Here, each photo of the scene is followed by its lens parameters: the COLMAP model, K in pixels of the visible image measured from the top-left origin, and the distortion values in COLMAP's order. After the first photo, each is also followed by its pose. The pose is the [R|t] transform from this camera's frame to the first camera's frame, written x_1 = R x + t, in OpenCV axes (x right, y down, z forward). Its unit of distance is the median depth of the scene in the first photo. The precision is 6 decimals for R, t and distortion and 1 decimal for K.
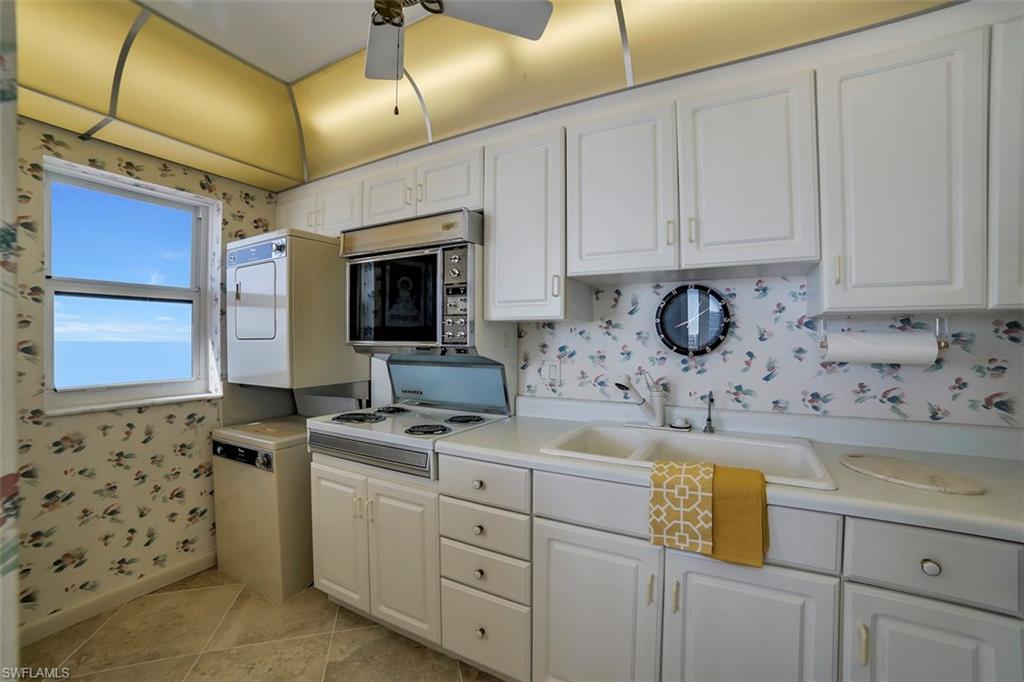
lens RADIAL K [[424.1, 0, 516.7], [0, 424.1, 339.3], [0, 0, 1]] dist [-0.101966, 0.035183]
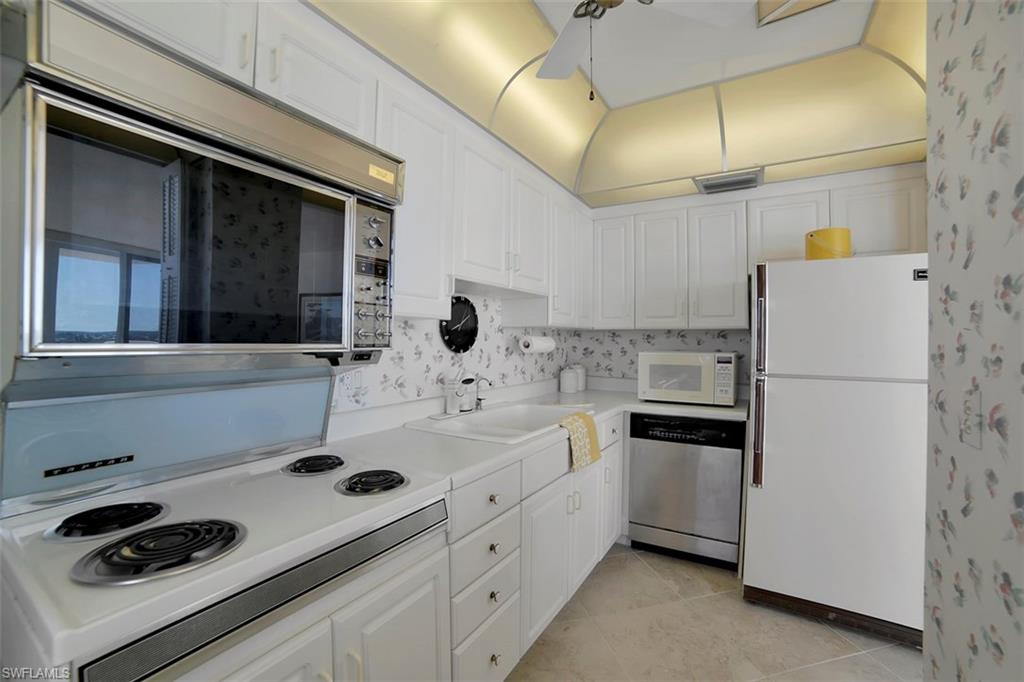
lens RADIAL K [[424.1, 0, 516.7], [0, 424.1, 339.3], [0, 0, 1]] dist [-0.101966, 0.035183]
pose [[0.043196, 0.001222, 0.999066, -0.801274], [-0.005882, 0.999982, -0.000969, -0.001661], [-0.999049, -0.005834, 0.043202, 0.731403]]
